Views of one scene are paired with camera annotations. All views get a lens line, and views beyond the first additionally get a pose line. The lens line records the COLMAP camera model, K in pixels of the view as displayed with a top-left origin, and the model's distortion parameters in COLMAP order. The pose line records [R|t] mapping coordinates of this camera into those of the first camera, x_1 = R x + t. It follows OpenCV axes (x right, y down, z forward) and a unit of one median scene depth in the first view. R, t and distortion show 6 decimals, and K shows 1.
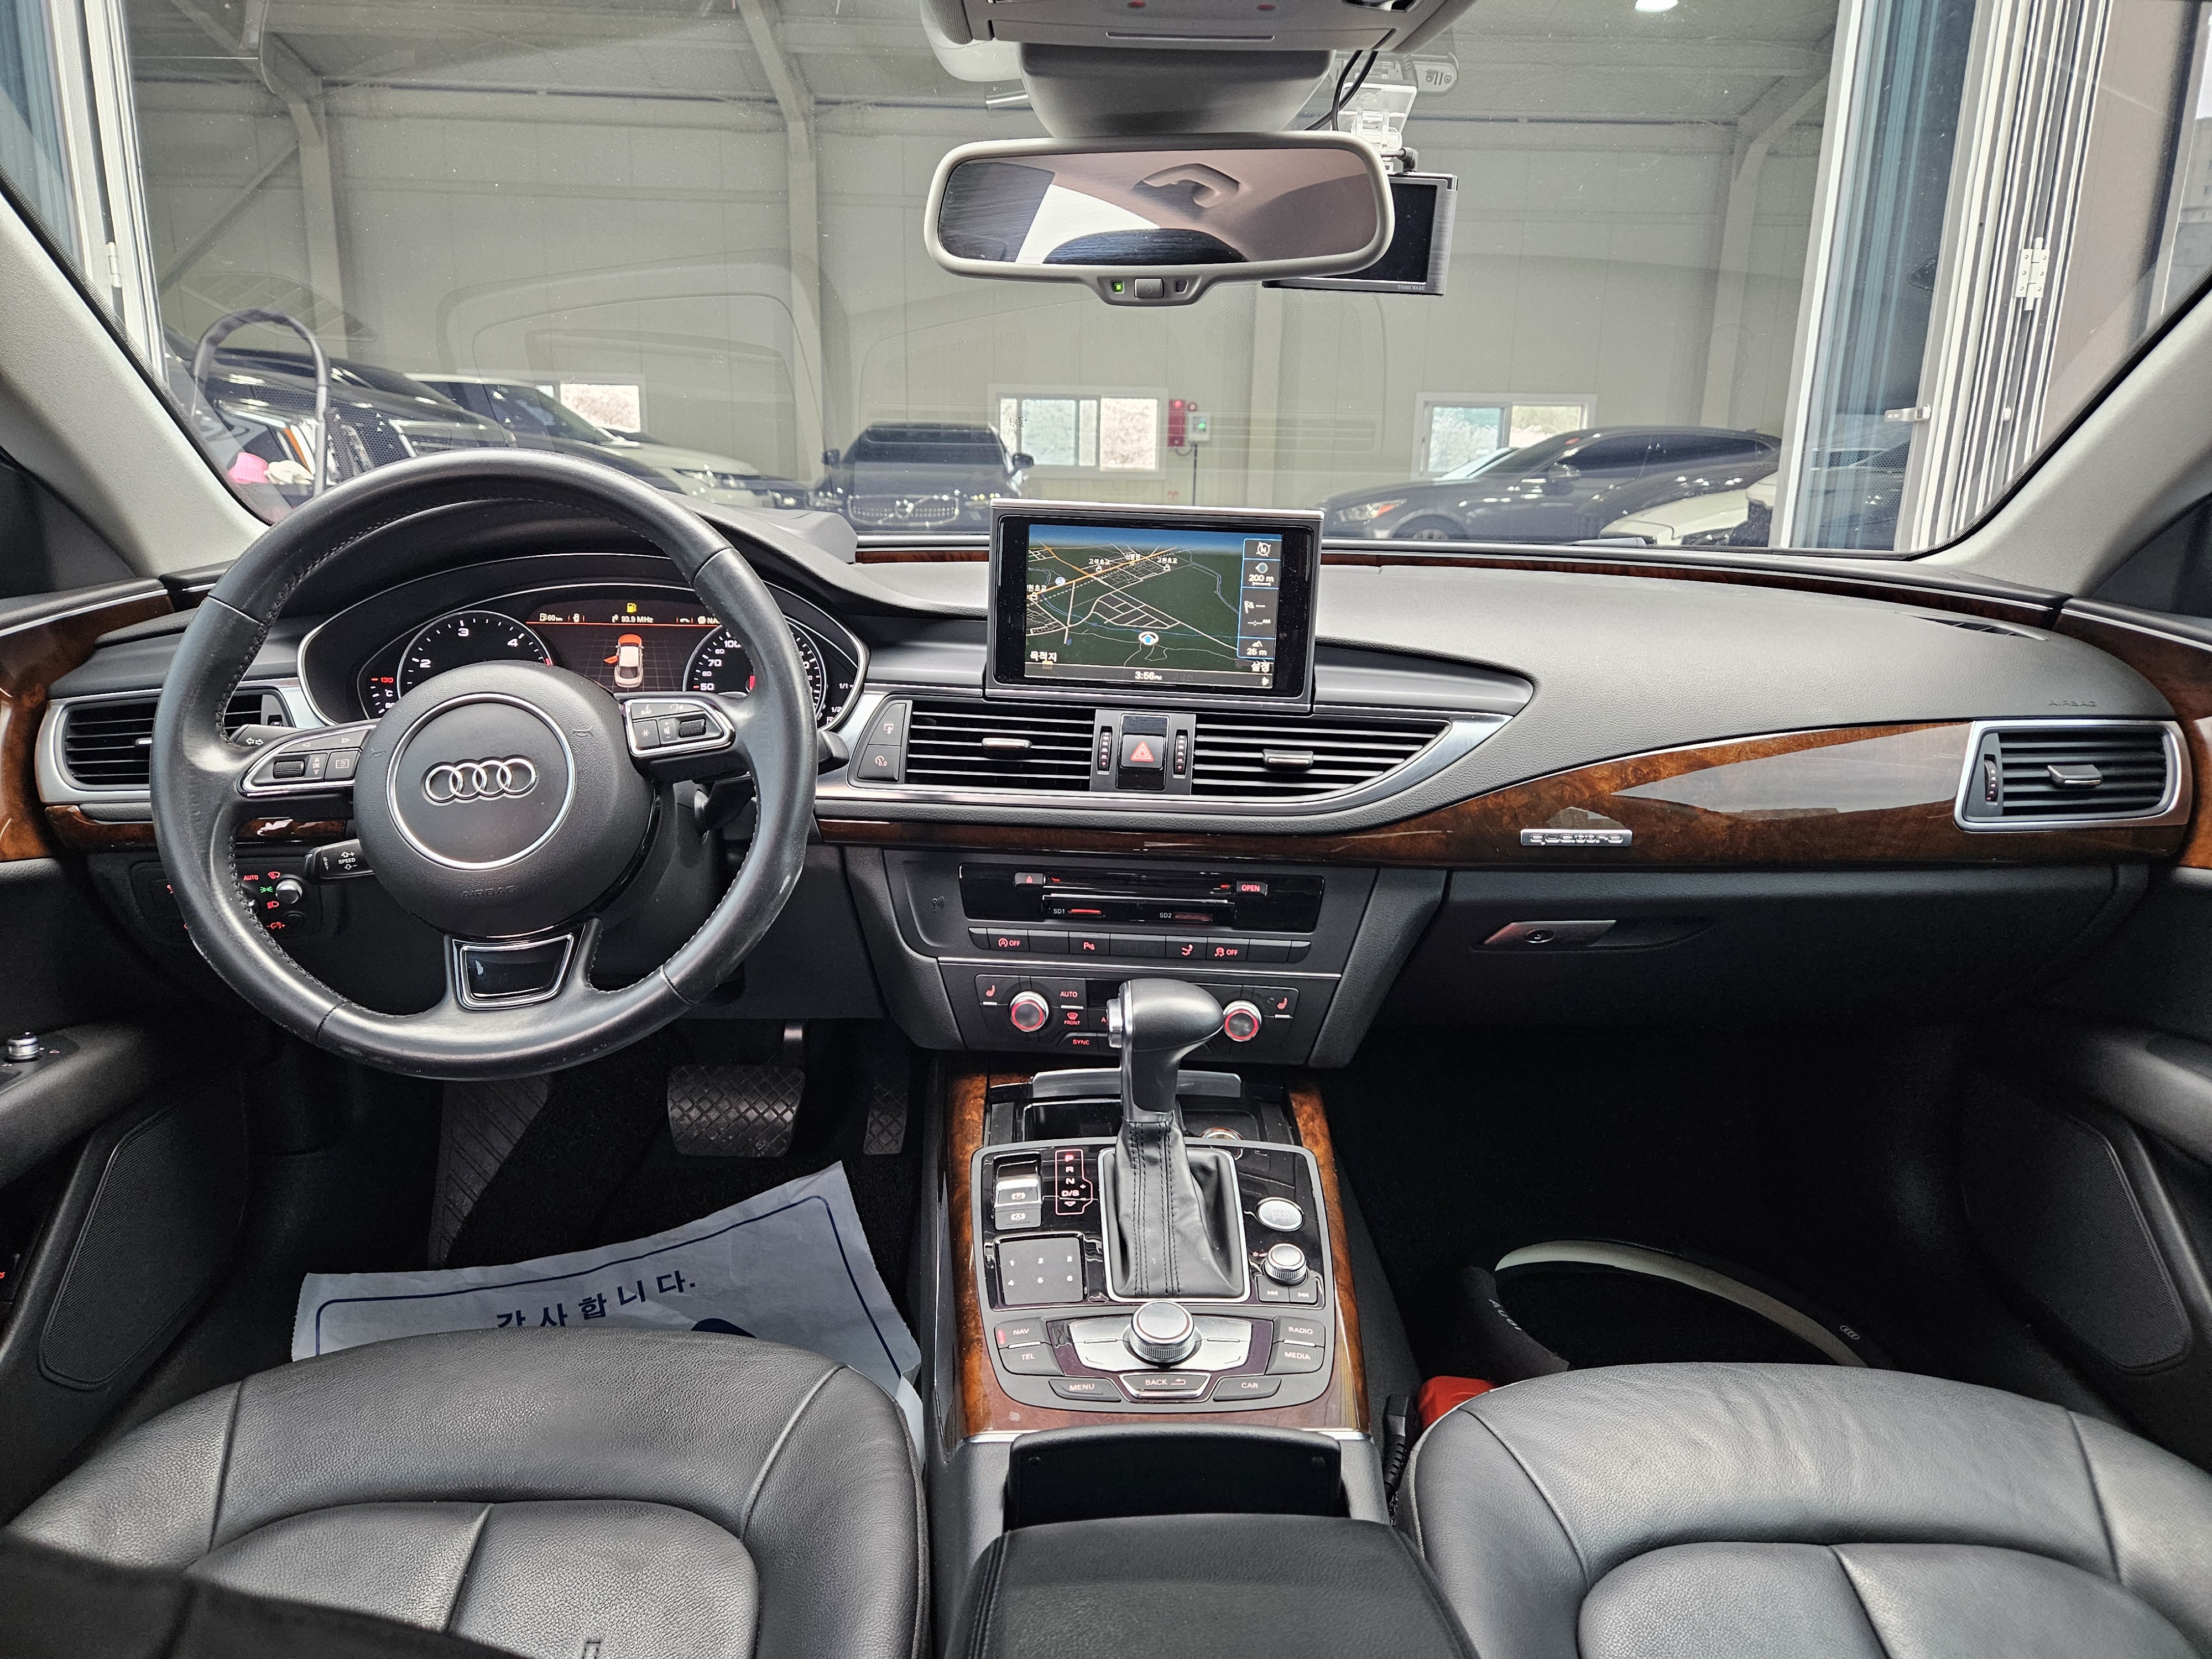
lens RADIAL K [[1485.3, 0, 1115.2], [0, 1485.3, 854.8], [0, 0, 1]] dist [0.064818, -0.049174]
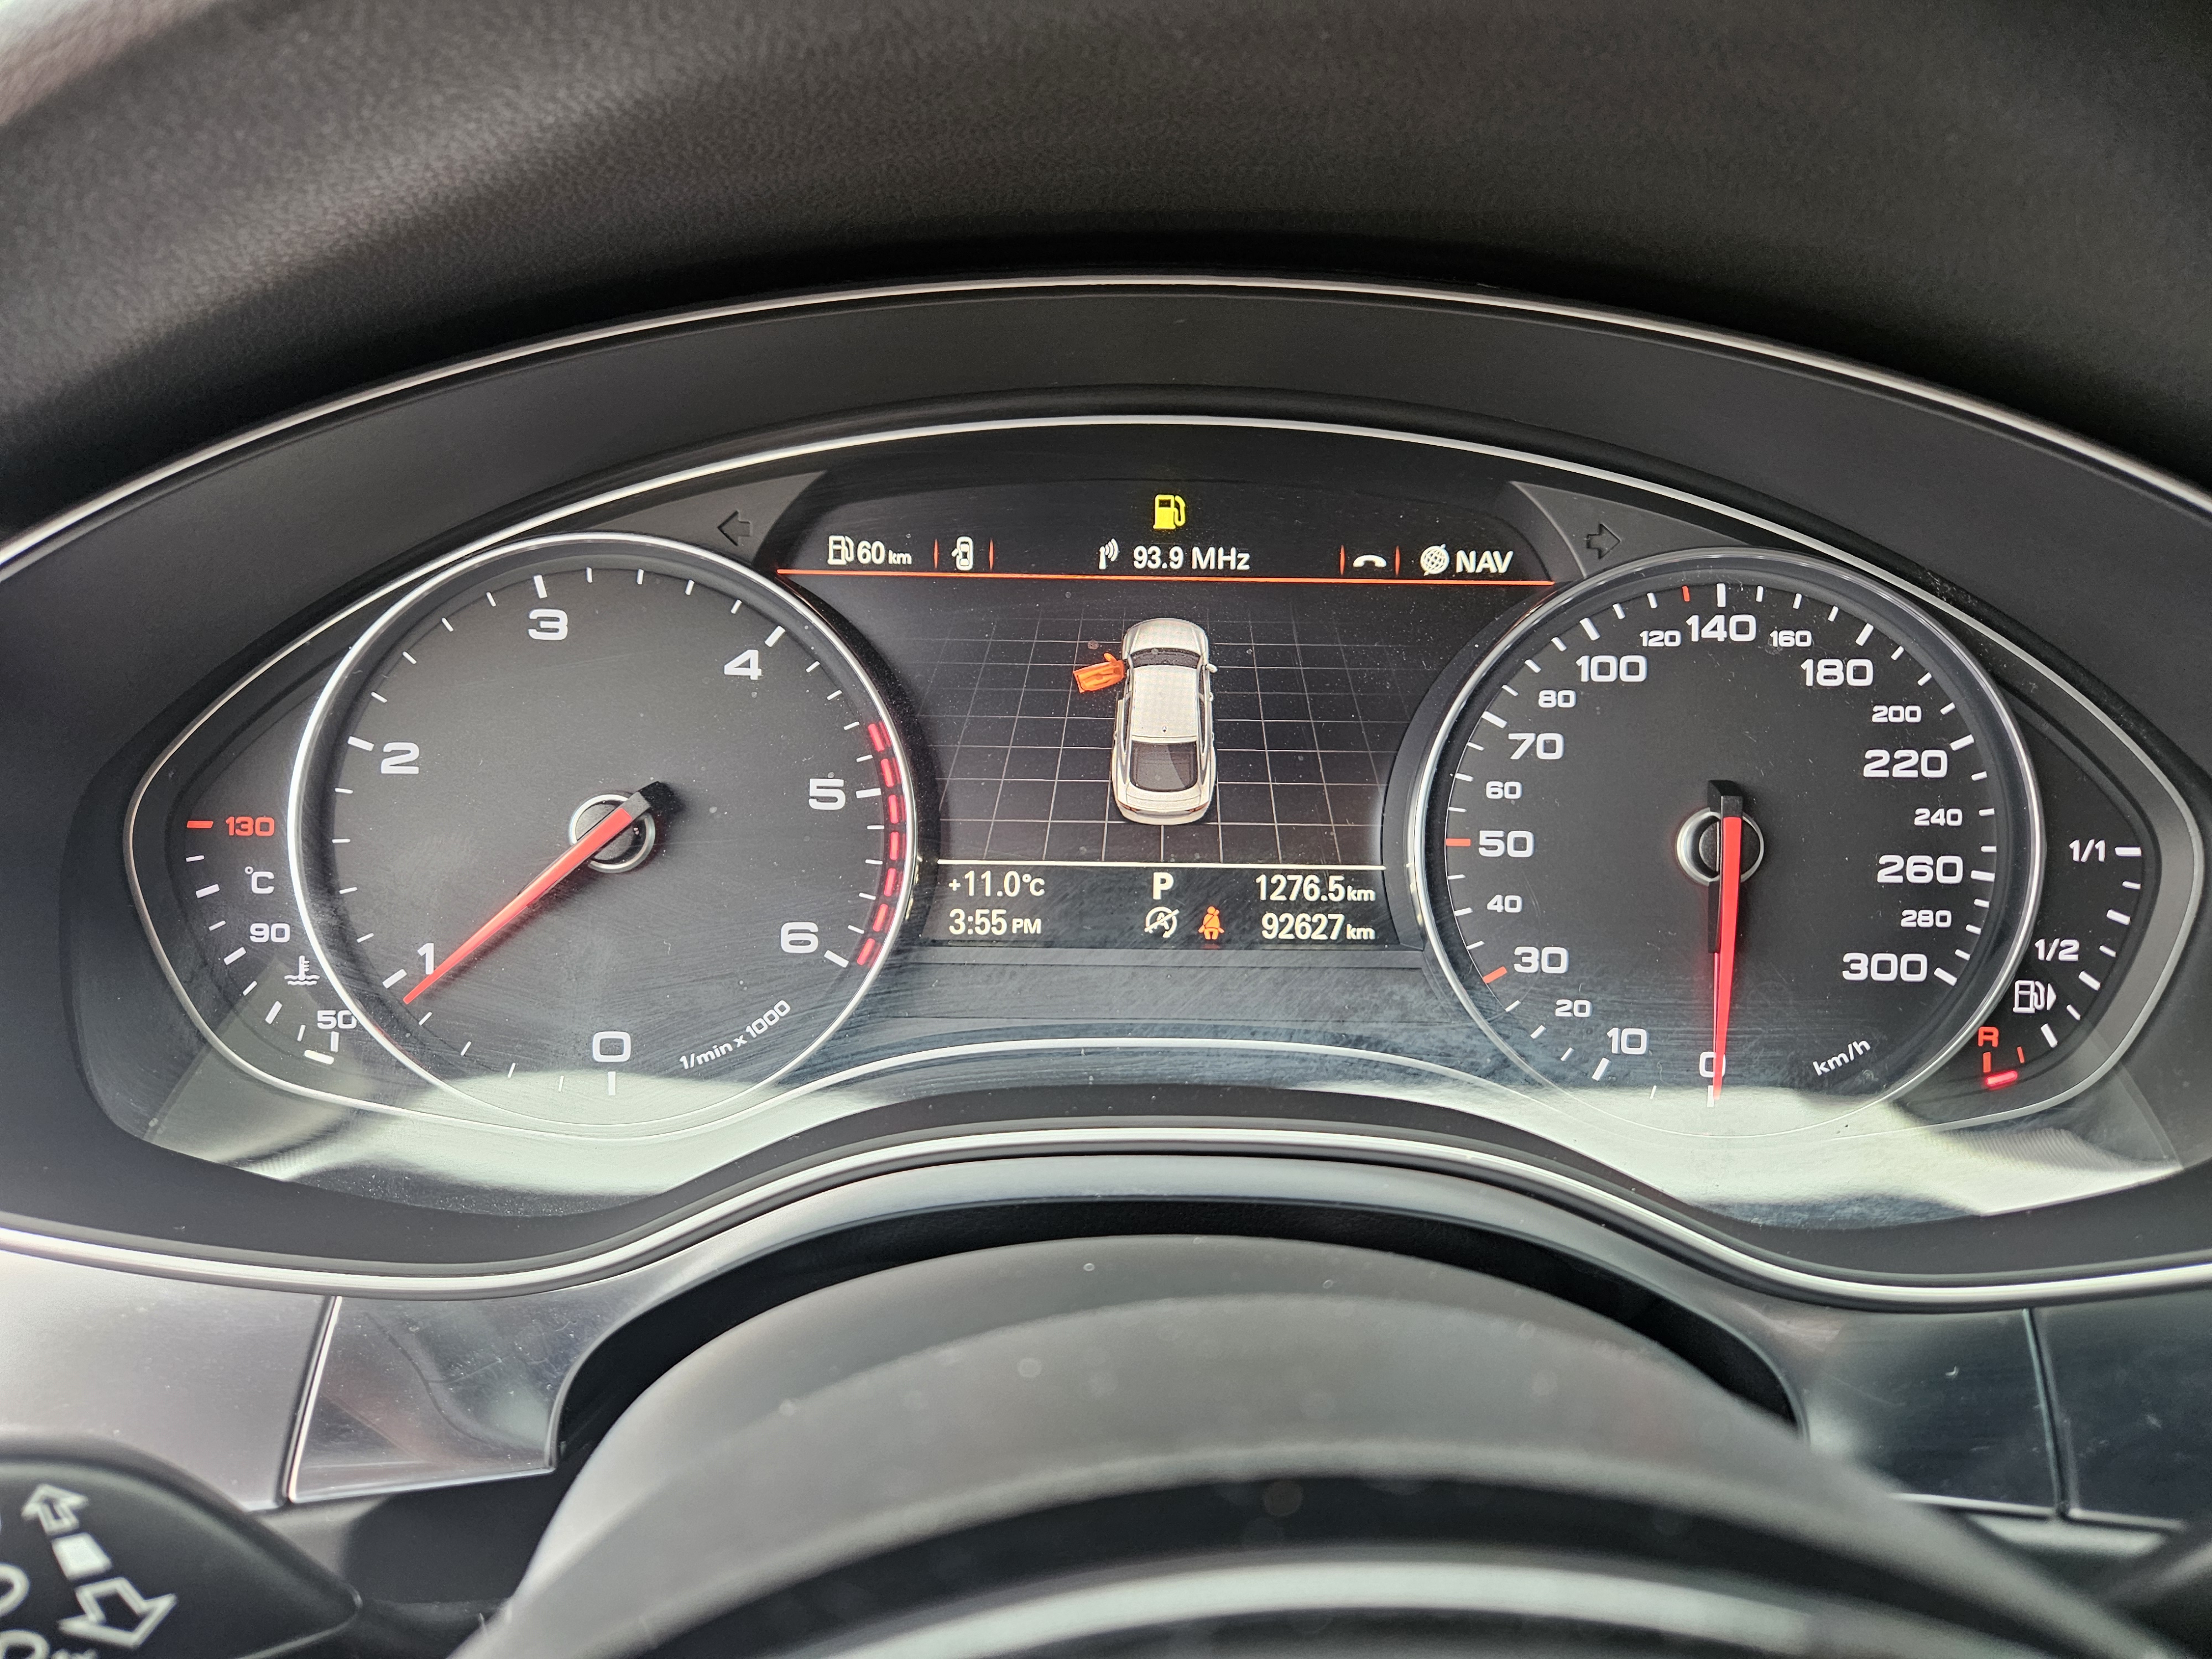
lens RADIAL K [[1485.3, 0, 1093.1], [0, 1485.3, 831.0], [0, 0, 1]] dist [0.064818, -0.049174]
pose [[0.999355, 0.013410, -0.033328, -0.360109], [-0.009410, 0.993038, 0.117416, -0.154585], [0.034670, -0.117027, 0.992523, 0.809750]]
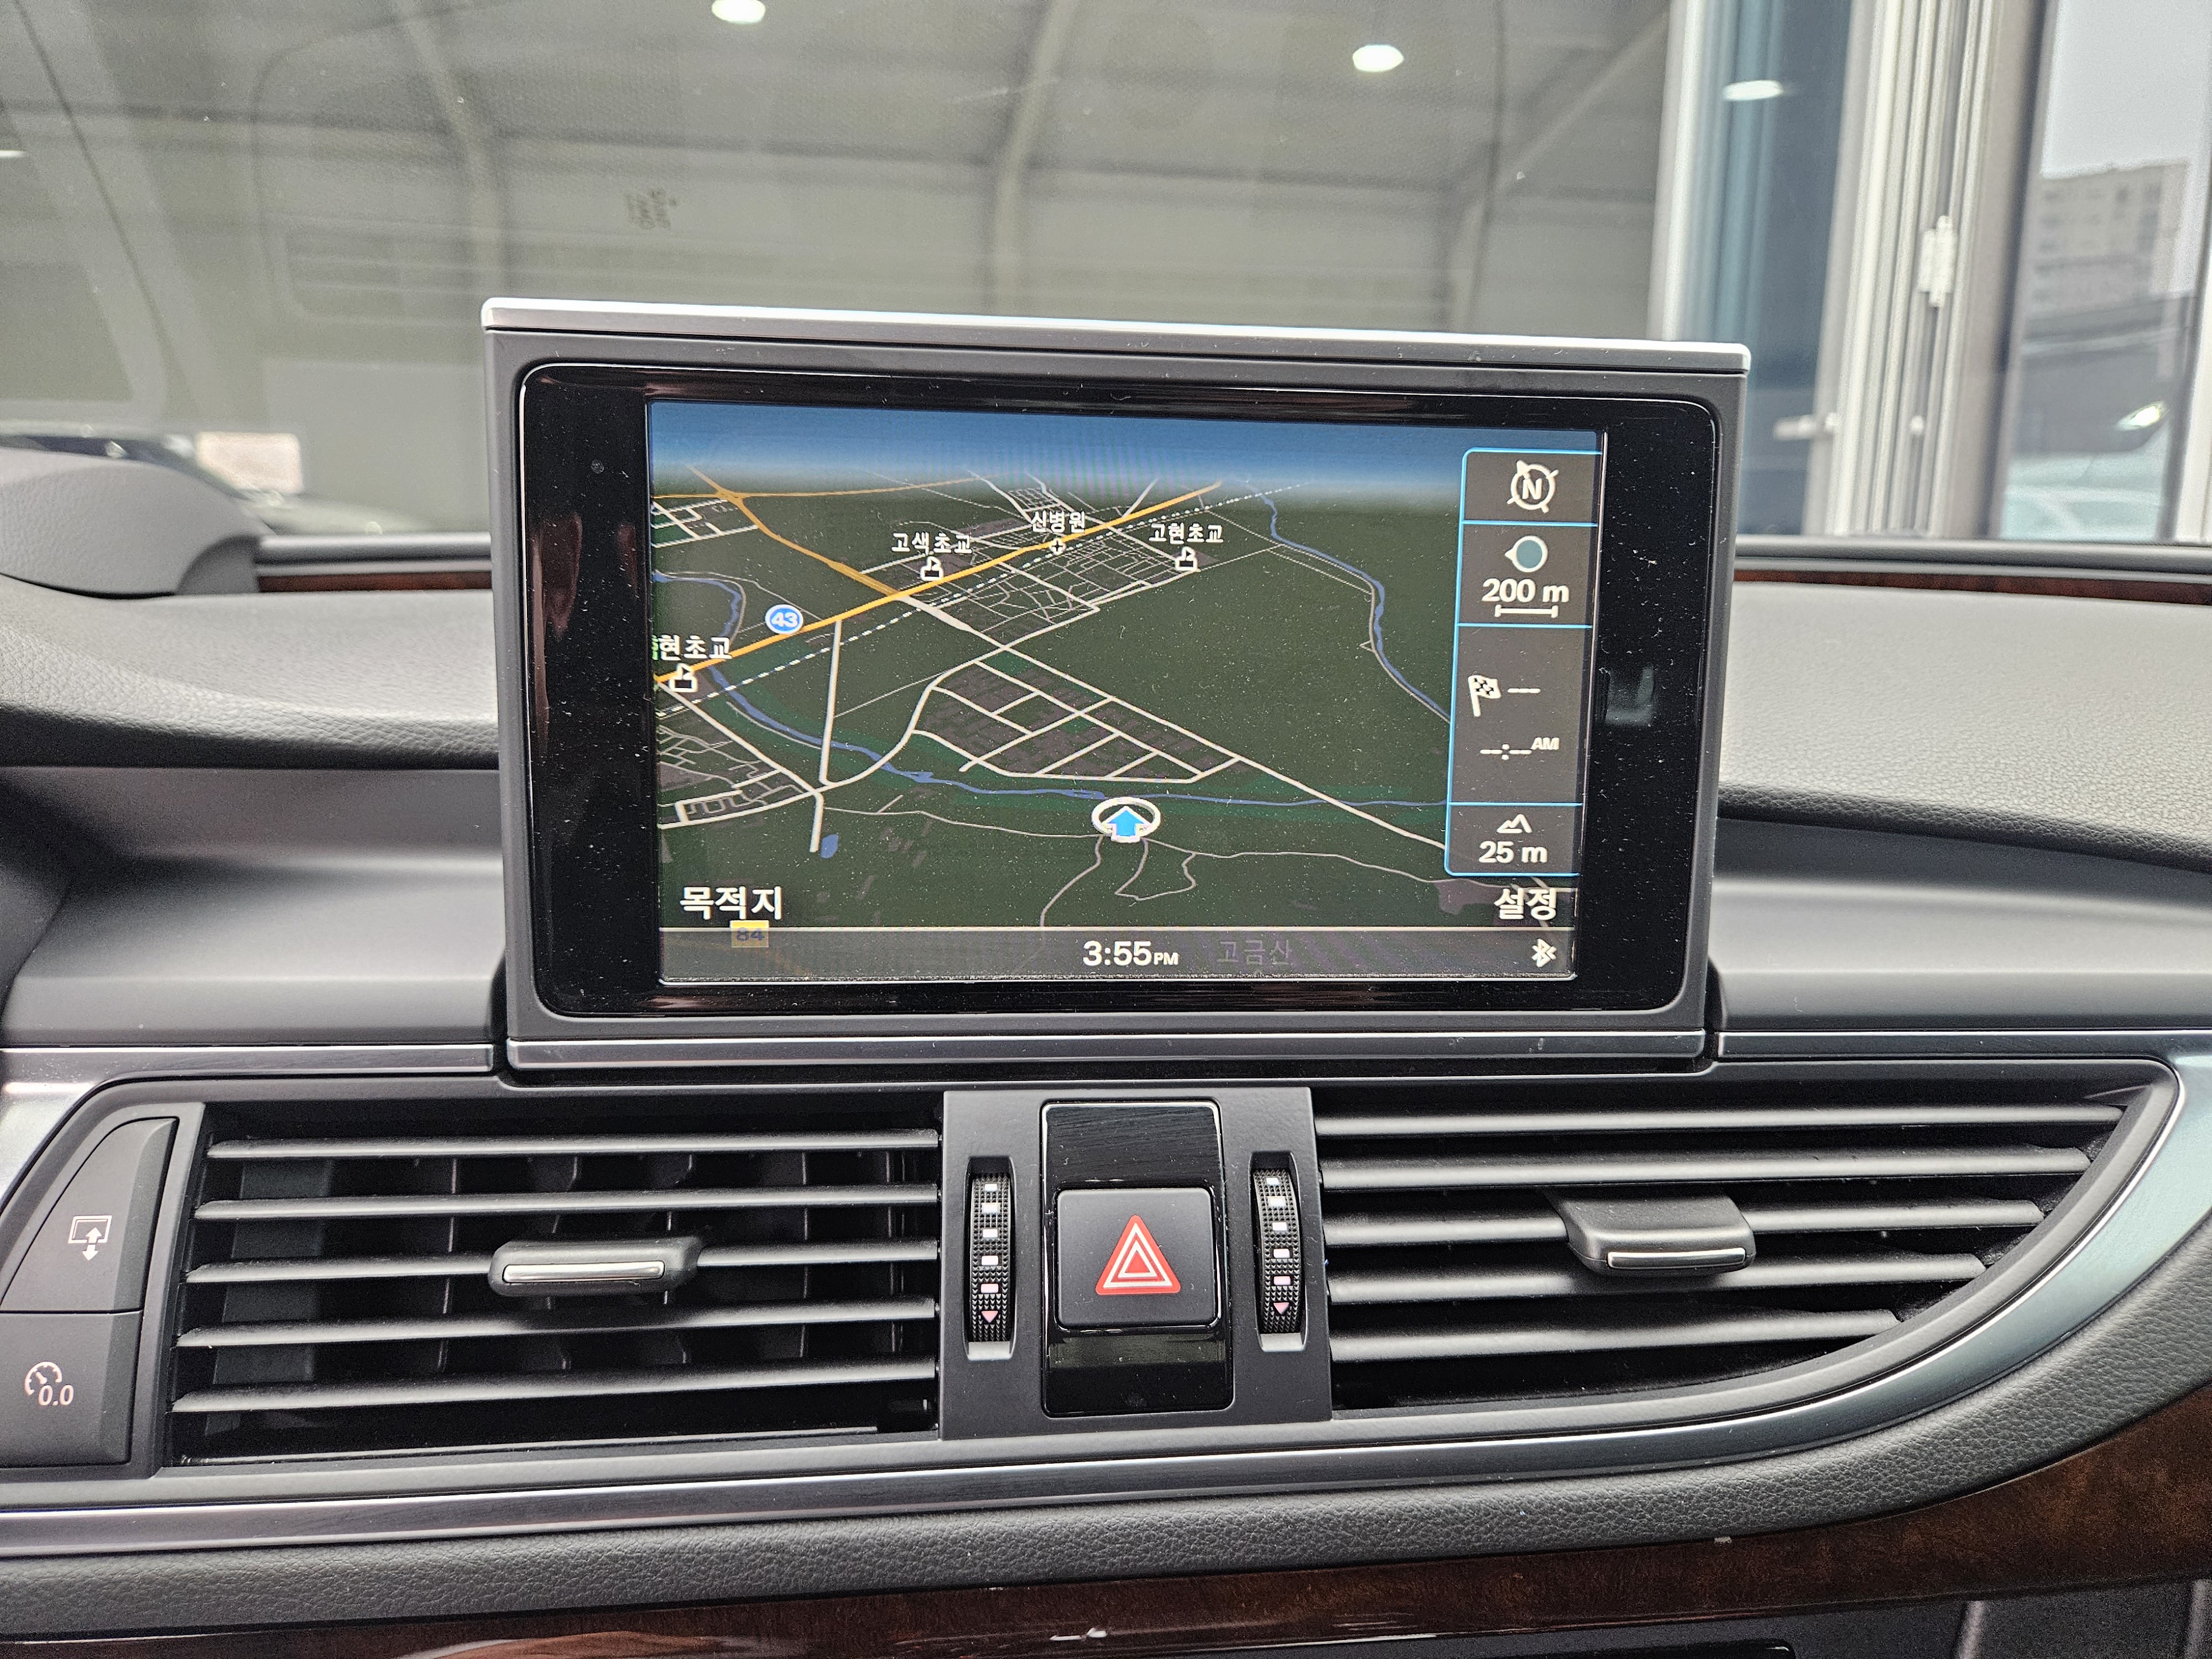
lens RADIAL K [[1485.3, 0, 1110.8], [0, 1485.3, 829.7], [0, 0, 1]] dist [0.064818, -0.049174]
pose [[0.985676, -0.046506, 0.162109, -0.024582], [0.055736, 0.997045, -0.052861, -0.129373], [-0.159171, 0.061140, 0.985356, 0.731982]]
